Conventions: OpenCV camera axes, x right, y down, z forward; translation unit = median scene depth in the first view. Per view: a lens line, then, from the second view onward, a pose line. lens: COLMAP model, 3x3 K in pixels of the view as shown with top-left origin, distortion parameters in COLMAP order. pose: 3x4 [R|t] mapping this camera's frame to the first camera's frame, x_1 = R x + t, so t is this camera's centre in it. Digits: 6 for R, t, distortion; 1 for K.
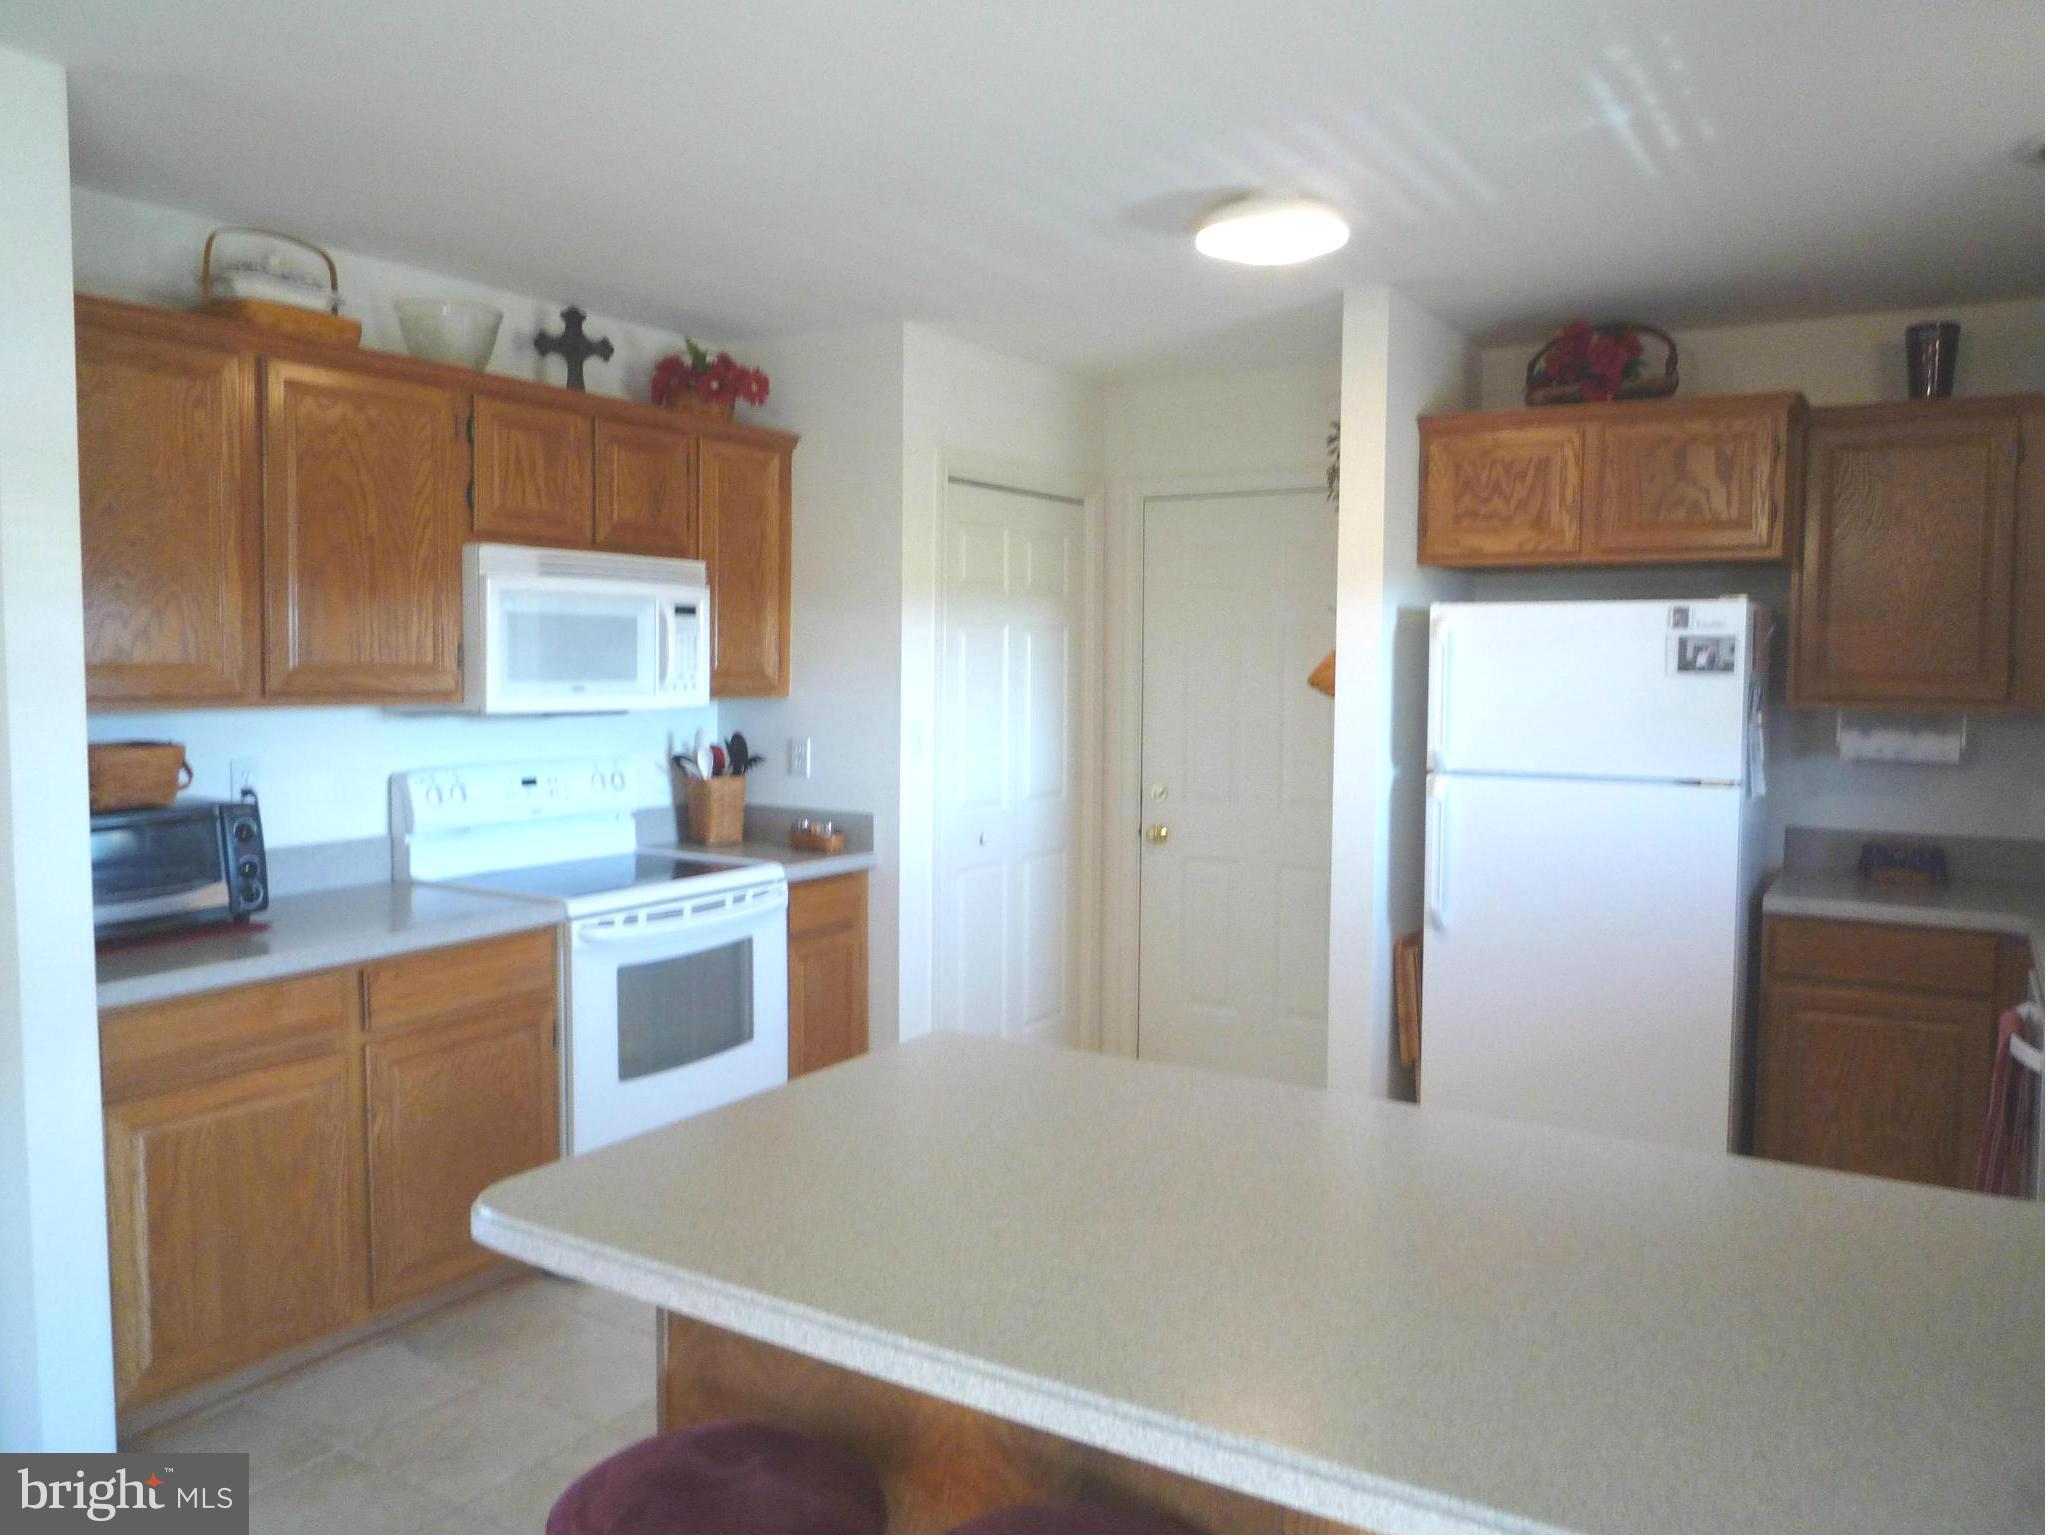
lens RADIAL K [[1511.0, 0, 1024.0], [0, 1511.0, 767.5], [0, 0, 1]] dist [0.004865, -0.054951]
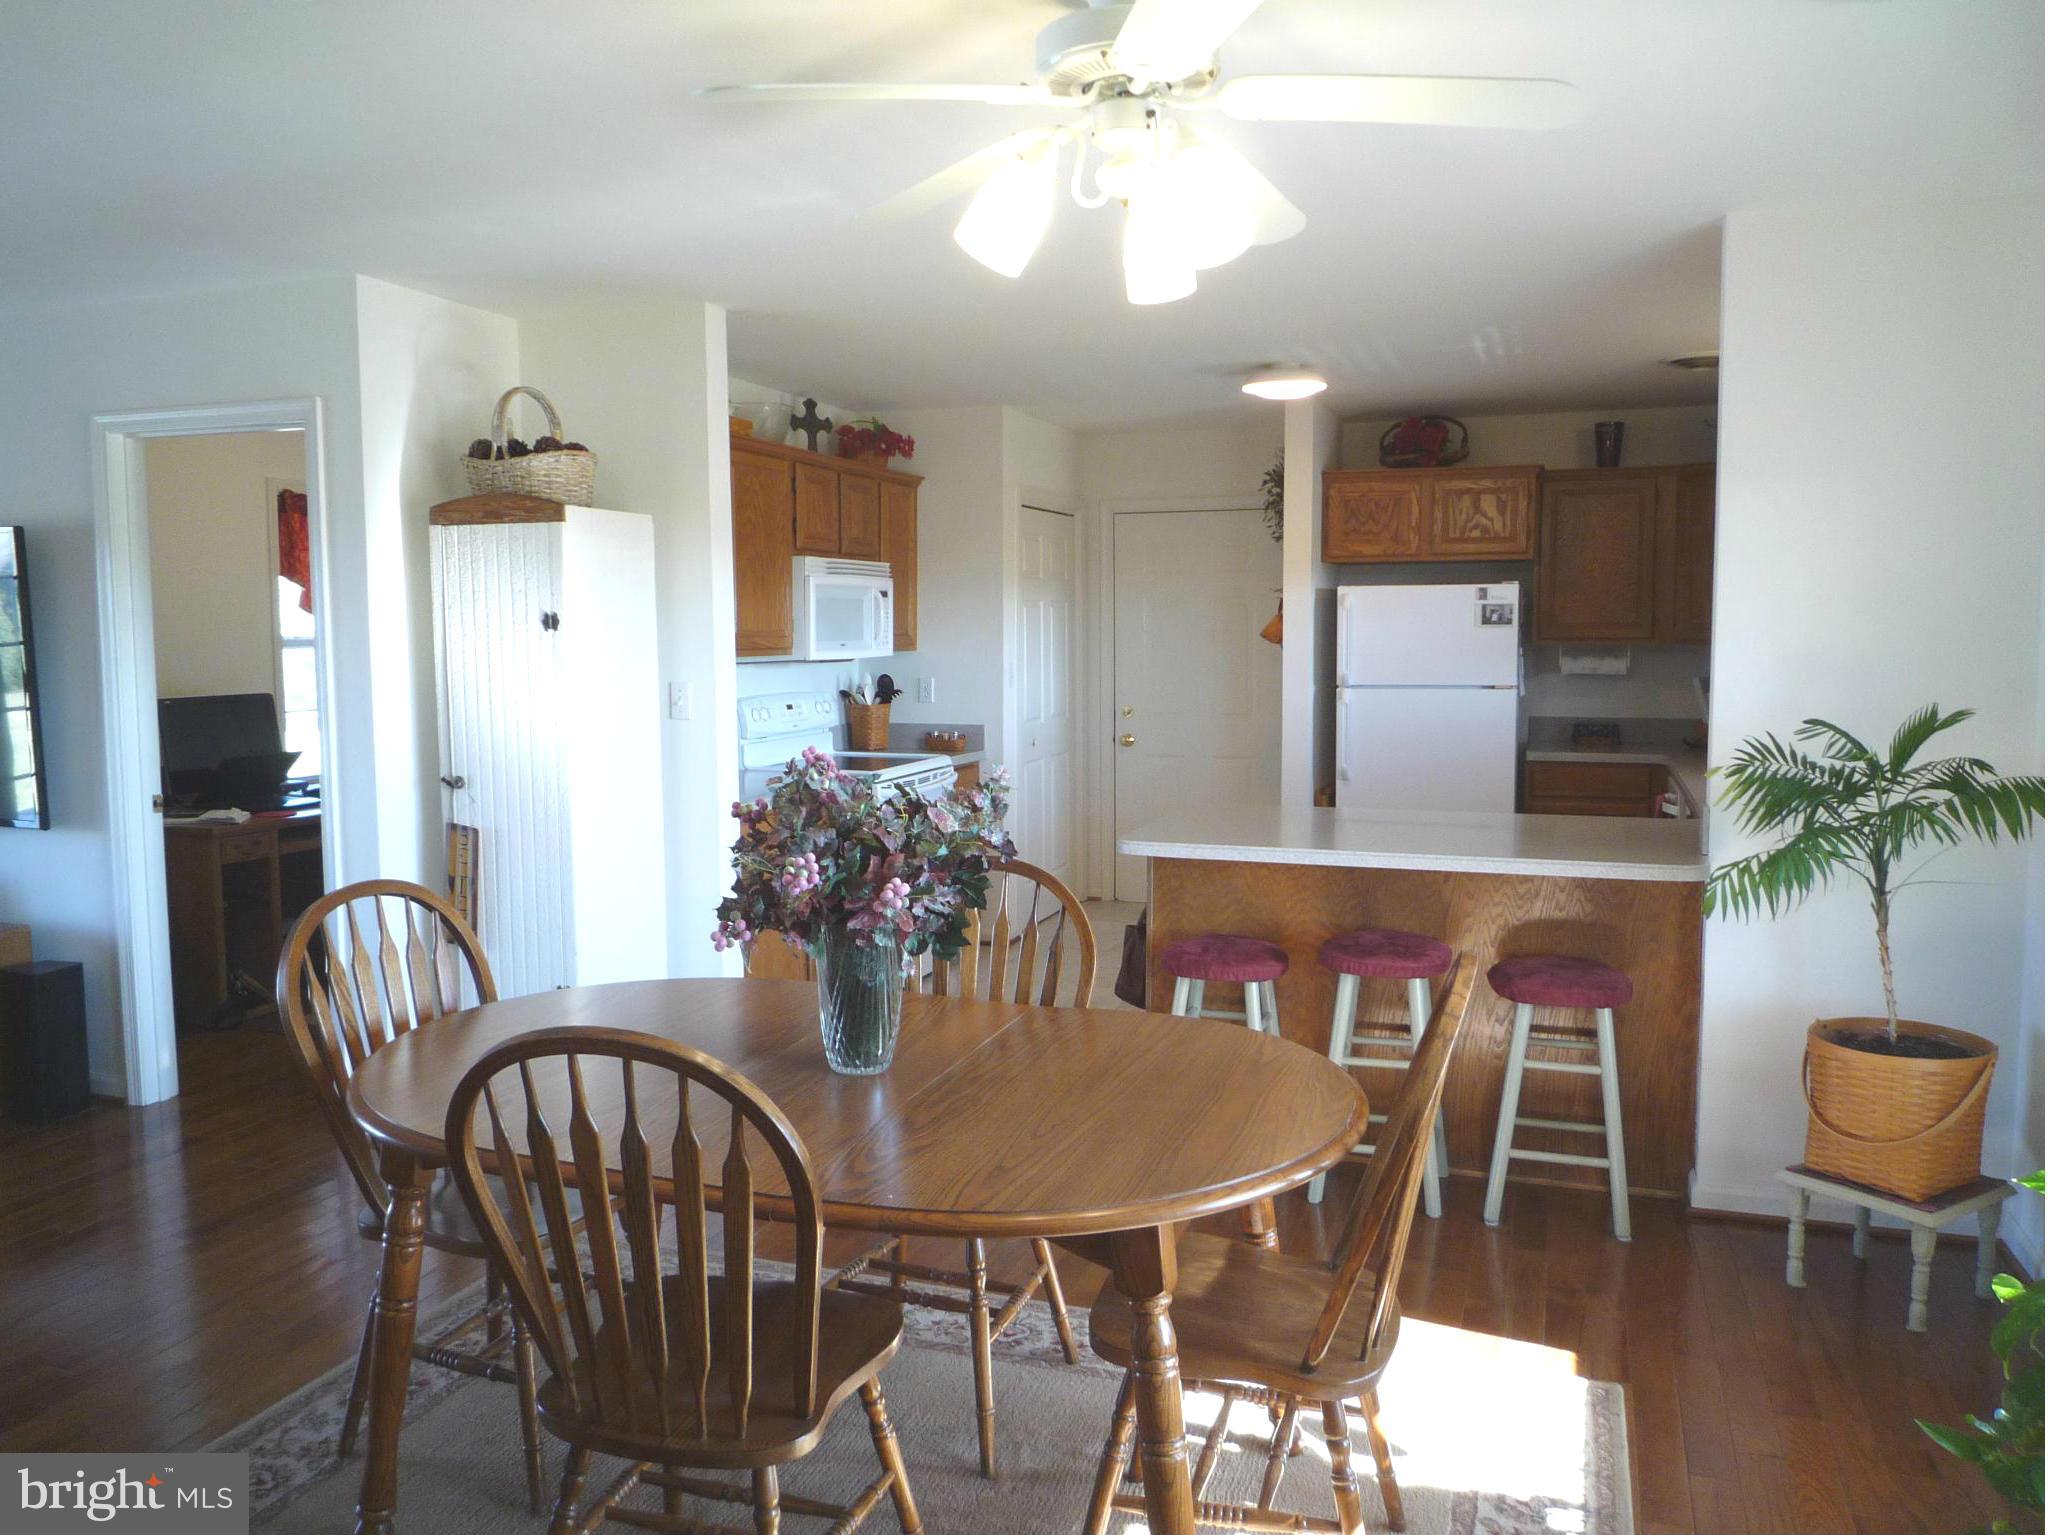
lens RADIAL K [[1511.0, 0, 1024.0], [0, 1511.0, 767.5], [0, 0, 1]] dist [0.004865, -0.054951]
pose [[0.979351, -0.032949, 0.199465, -0.413438], [0.027964, 0.999223, 0.027762, 0.036430], [-0.200225, -0.021611, 0.979512, -0.577700]]
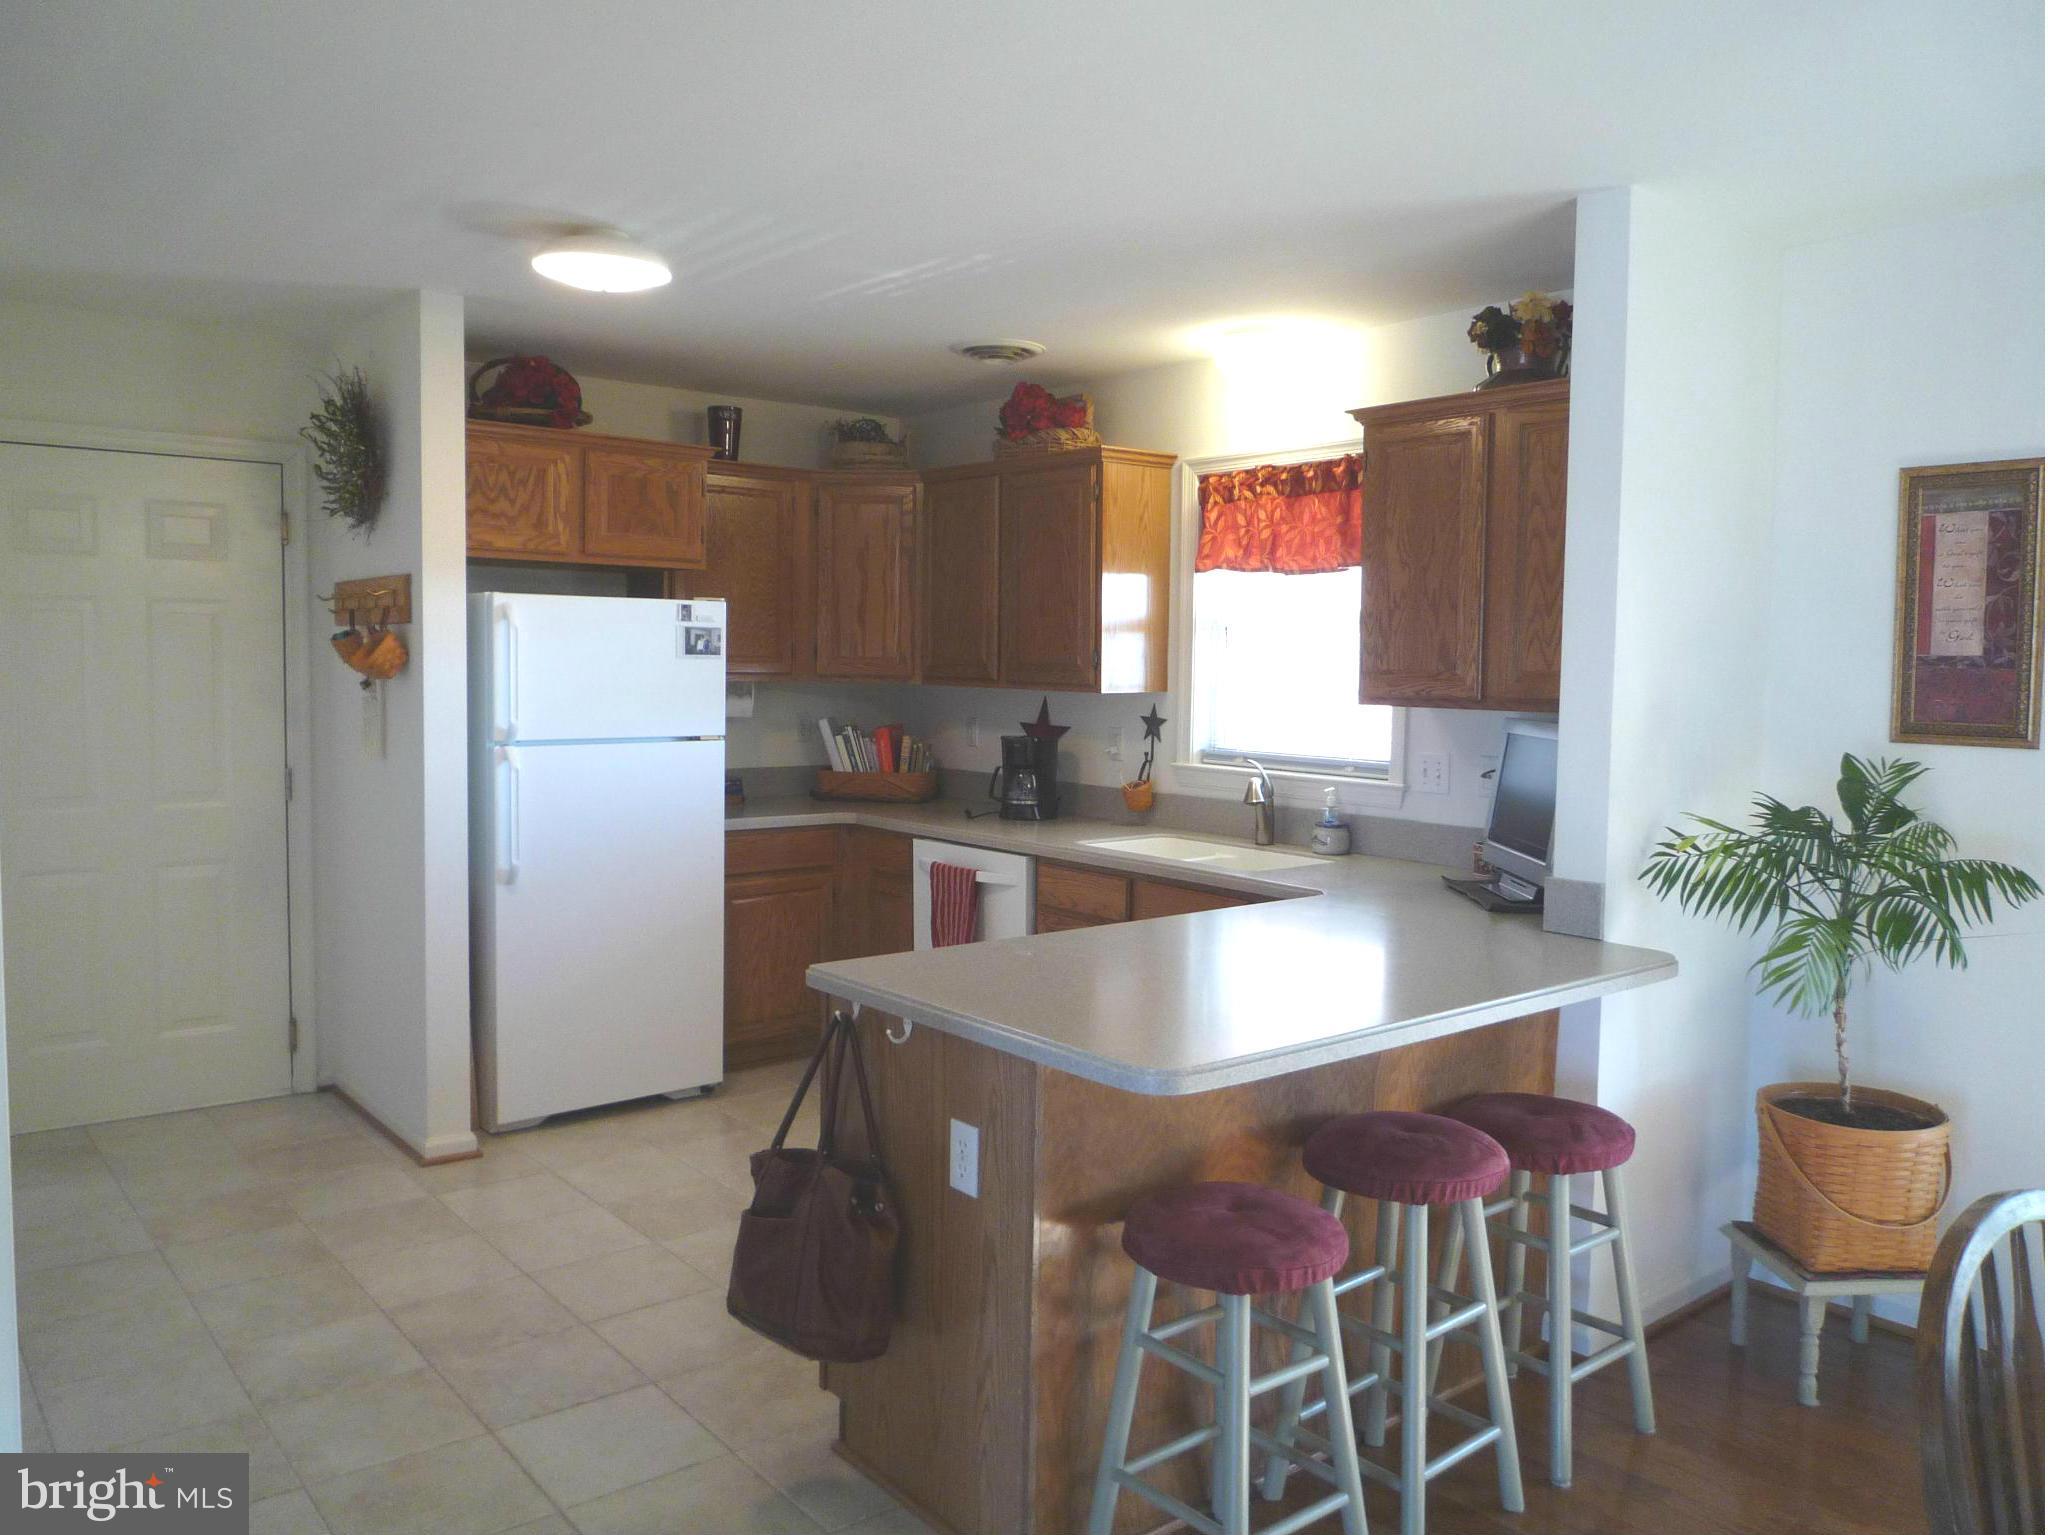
lens RADIAL K [[1511.0, 0, 1024.0], [0, 1511.0, 767.5], [0, 0, 1]] dist [0.004865, -0.054951]
pose [[0.351081, -0.064092, 0.934149, -0.635080], [0.054430, 0.997365, 0.047973, -0.011614], [-0.934762, 0.034003, 0.353645, 0.246676]]
